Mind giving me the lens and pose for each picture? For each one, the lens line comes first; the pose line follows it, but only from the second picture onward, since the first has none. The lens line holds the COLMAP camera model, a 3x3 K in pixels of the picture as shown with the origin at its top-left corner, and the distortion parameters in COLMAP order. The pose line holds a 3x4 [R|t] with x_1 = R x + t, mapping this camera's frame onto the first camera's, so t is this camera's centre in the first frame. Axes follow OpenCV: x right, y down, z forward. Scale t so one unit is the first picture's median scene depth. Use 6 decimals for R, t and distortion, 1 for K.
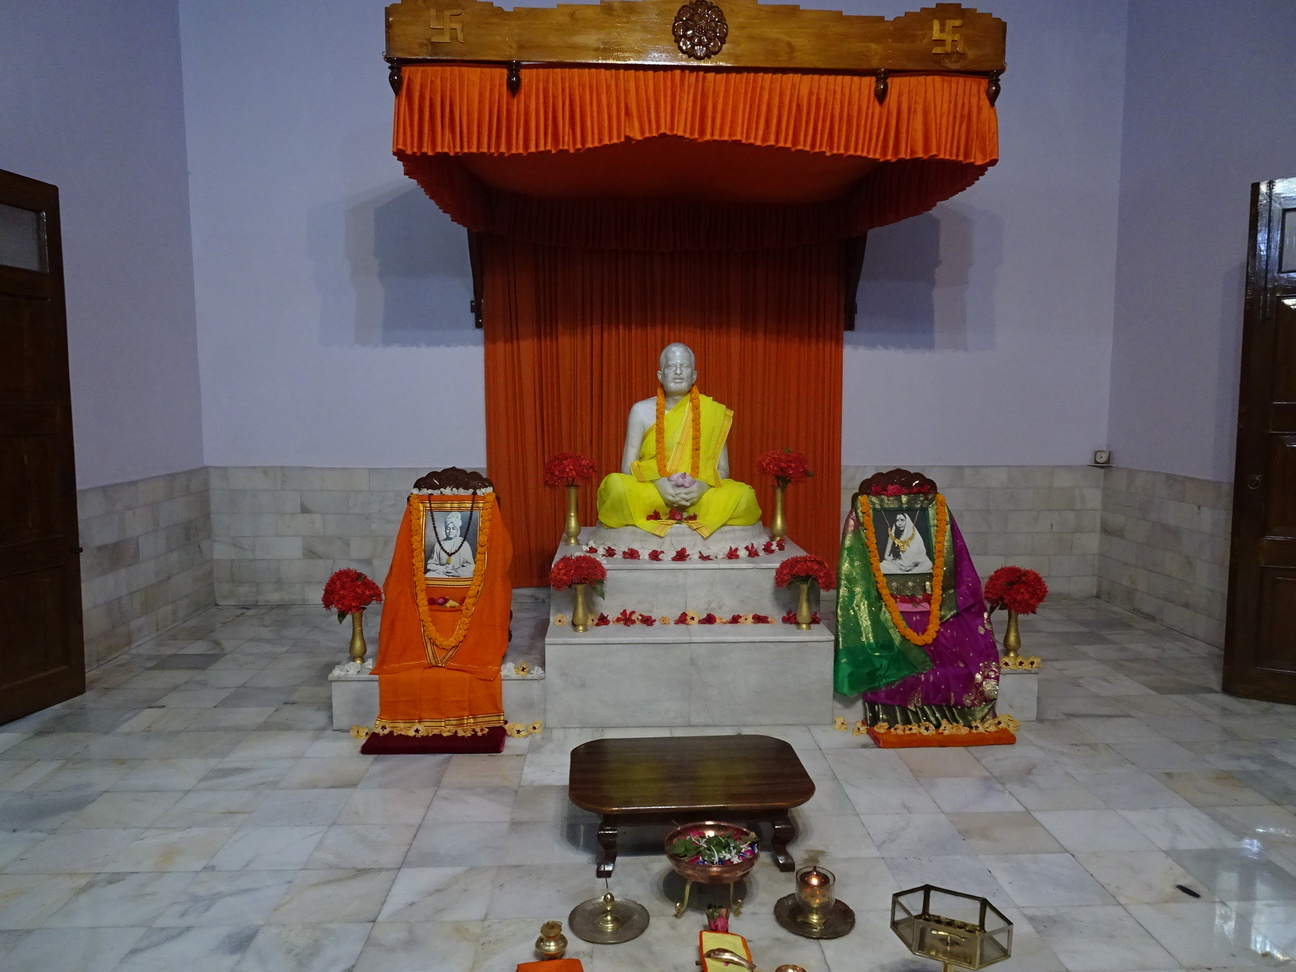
lens RADIAL K [[905.2, 0, 648.0], [0, 905.2, 486.0], [0, 0, 1]] dist [0.014575, -0.004893]
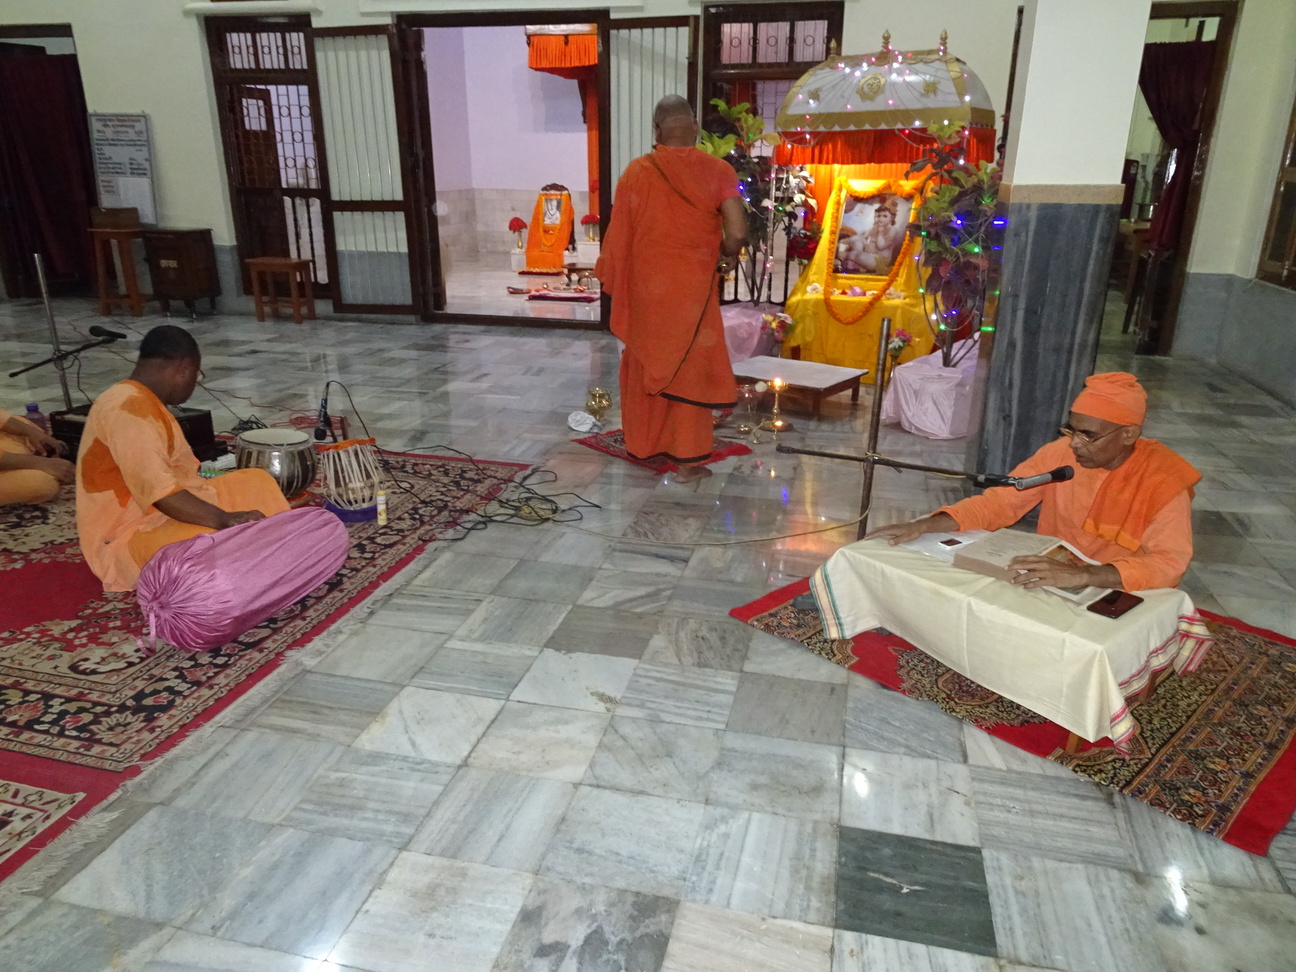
lens RADIAL K [[887.1, 0, 648.0], [0, 887.1, 486.0], [0, 0, 1]] dist [0.020571, -0.001073]
pose [[0.963254, 0.101148, -0.248819, 0.839036], [-0.037180, 0.967677, 0.249436, 0.189285], [0.266007, -0.231019, 0.935880, -1.696487]]
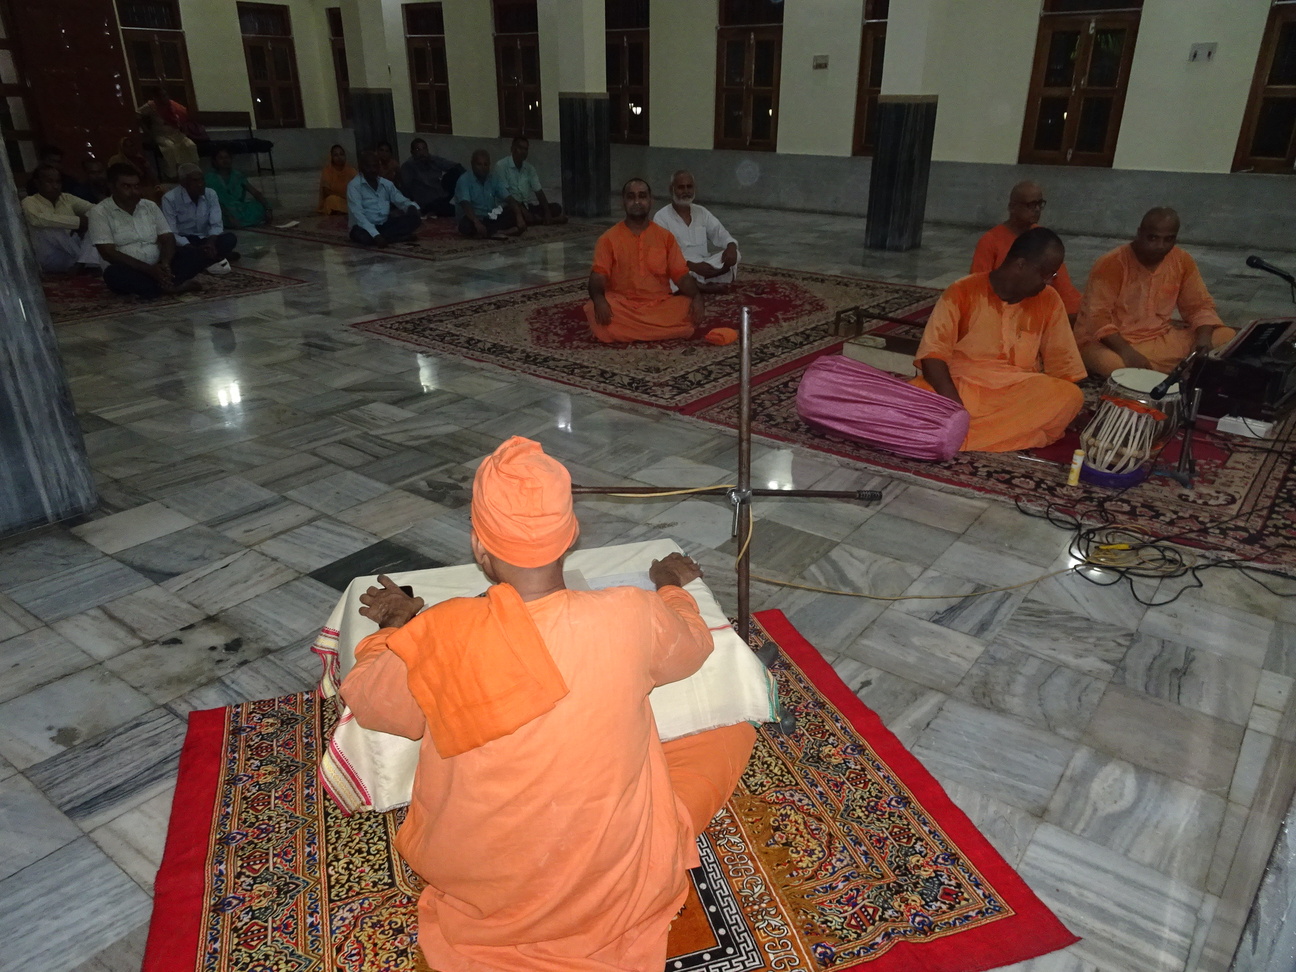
lens RADIAL K [[944.0, 0, 648.0], [0, 944.0, 486.0], [0, 0, 1]] dist [0.013945, -0.002135]
pose [[-0.628013, 0.293786, -0.720617, 1.204603], [-0.084750, 0.894674, 0.438606, 0.117448], [0.773574, 0.336522, -0.536969, -0.848493]]
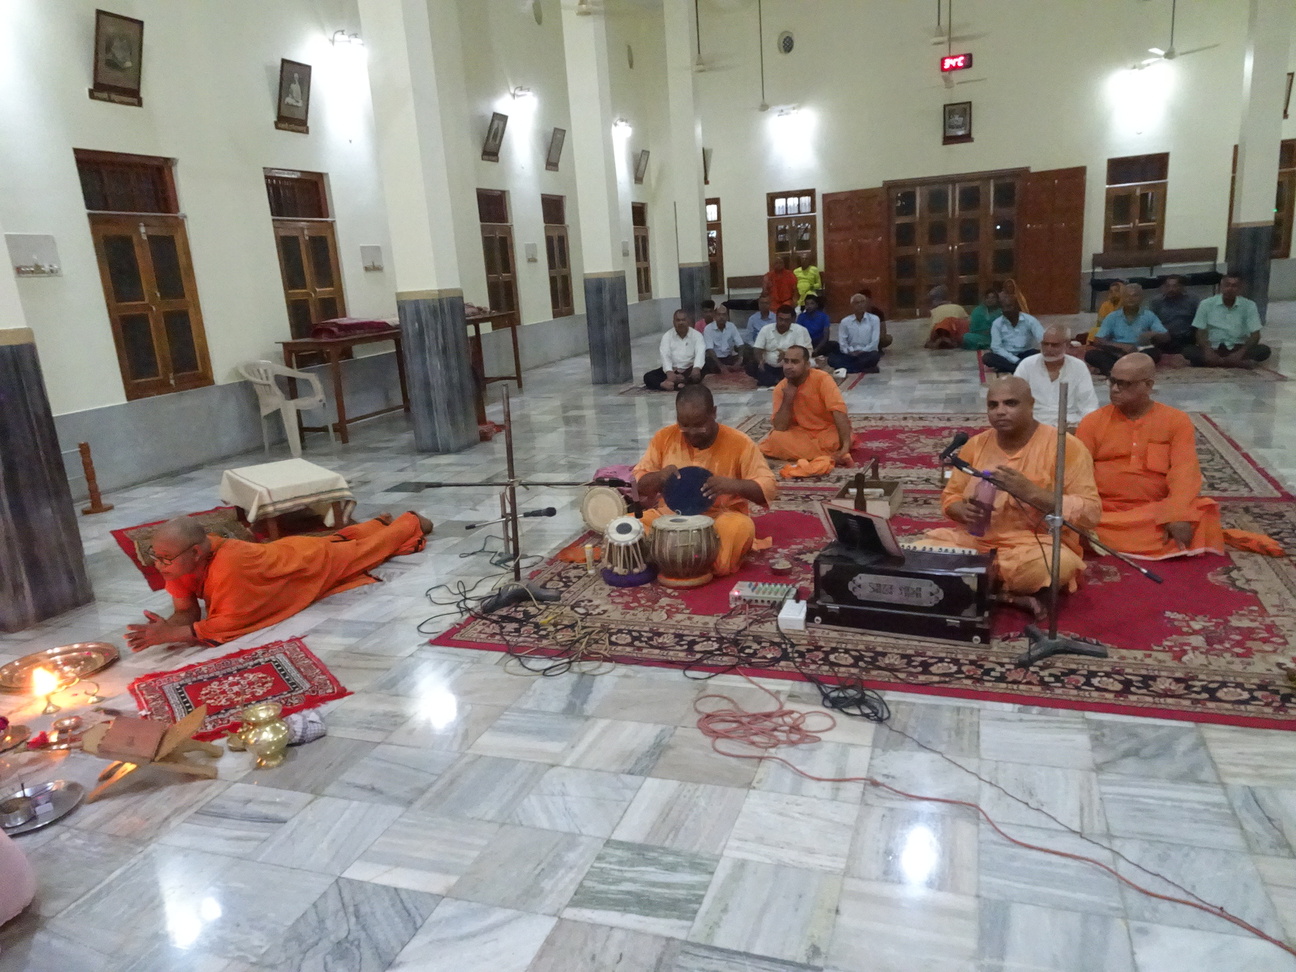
lens RADIAL K [[905.2, 0, 648.0], [0, 905.2, 486.0], [0, 0, 1]] dist [0.014575, -0.004893]
pose [[-0.926965, -0.028093, 0.374095, -0.023092], [0.104181, 0.938691, 0.328642, 0.027883], [-0.360392, 0.343613, -0.867207, -0.196371]]
